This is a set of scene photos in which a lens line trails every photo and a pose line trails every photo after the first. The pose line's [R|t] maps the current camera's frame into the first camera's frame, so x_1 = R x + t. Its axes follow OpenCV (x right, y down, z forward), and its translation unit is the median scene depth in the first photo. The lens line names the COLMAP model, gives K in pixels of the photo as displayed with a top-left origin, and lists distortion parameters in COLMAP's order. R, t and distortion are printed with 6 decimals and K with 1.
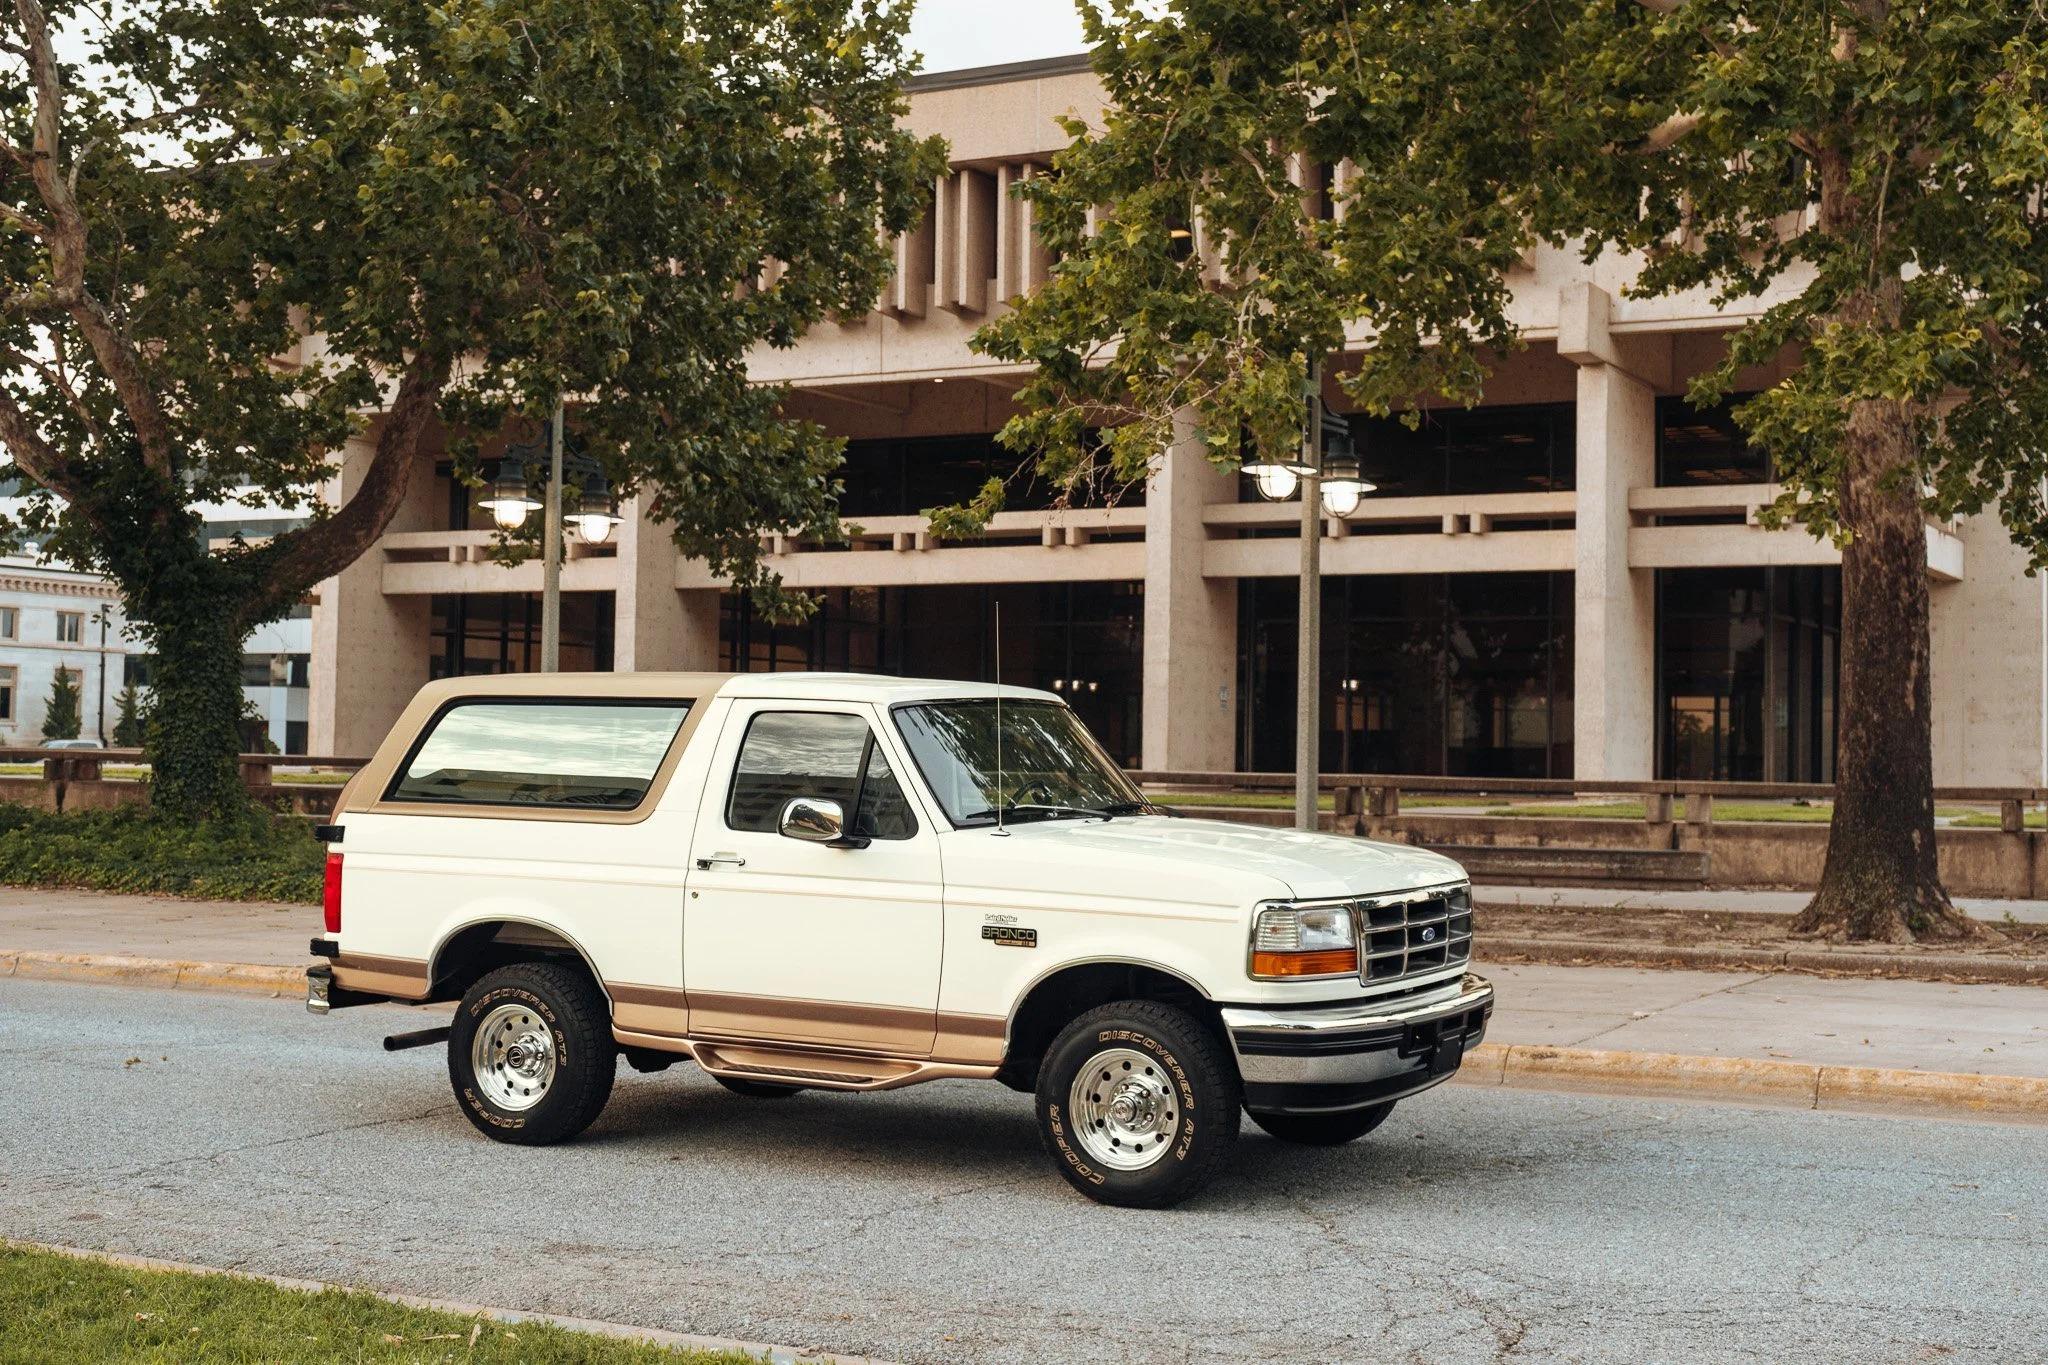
lens RADIAL K [[2363.7, 0, 1024.0], [0, 2363.7, 682.5], [0, 0, 1]] dist [-0.004484, 0.000791]
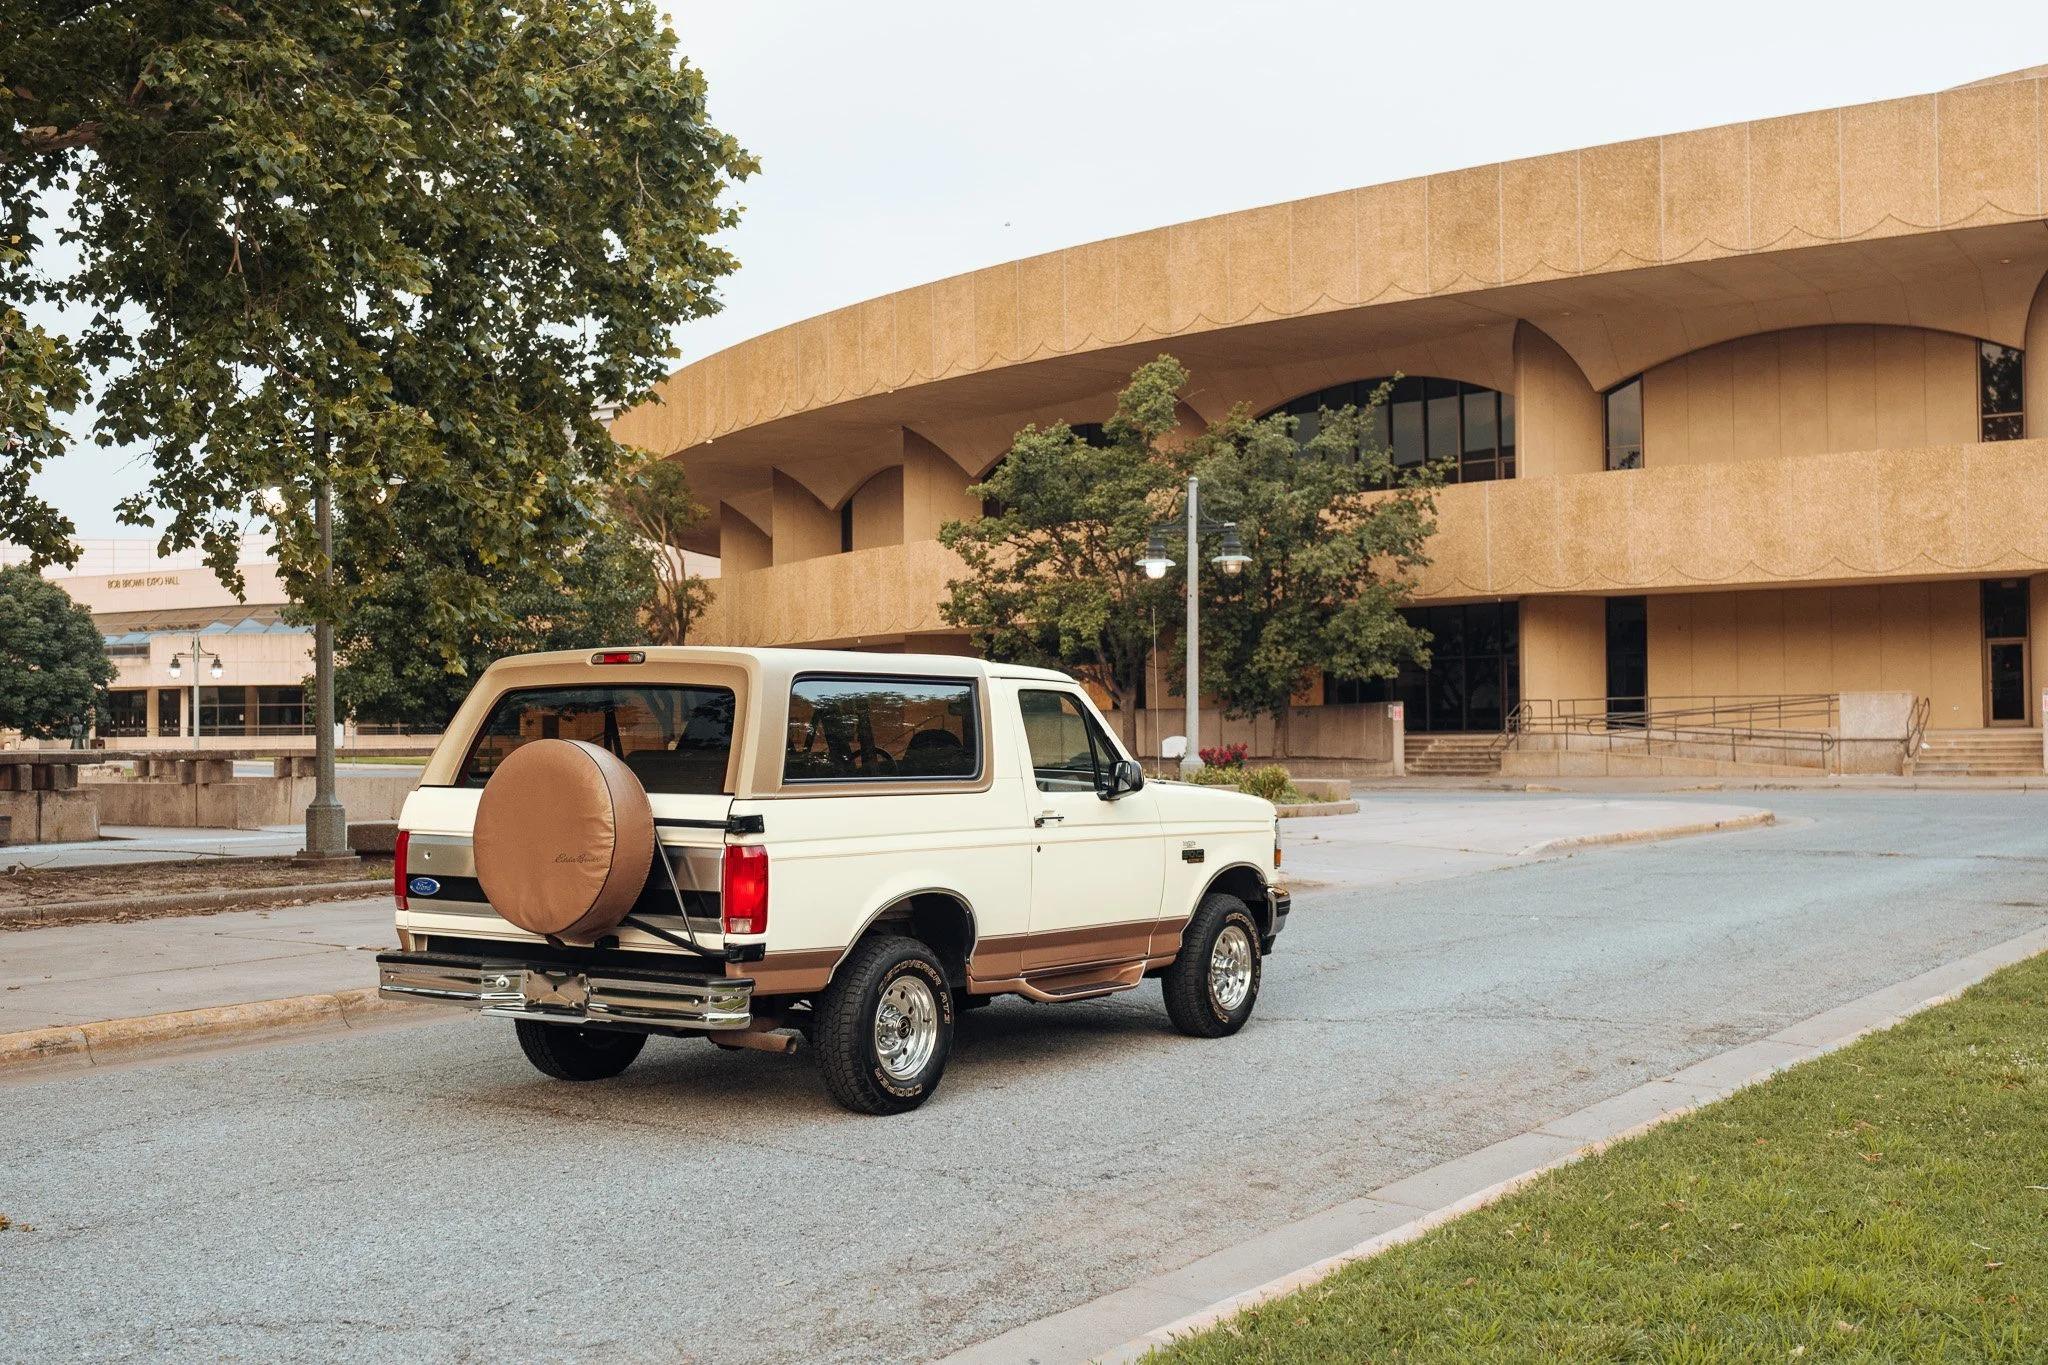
lens RADIAL K [[2363.7, 0, 1024.0], [0, 2363.7, 682.5], [0, 0, 1]] dist [-0.004484, 0.000791]
pose [[0.123044, 0.001493, 0.992400, -1.219246], [-0.027998, 0.999606, 0.001967, 0.006005], [-0.992006, -0.028027, 0.123037, 0.824820]]
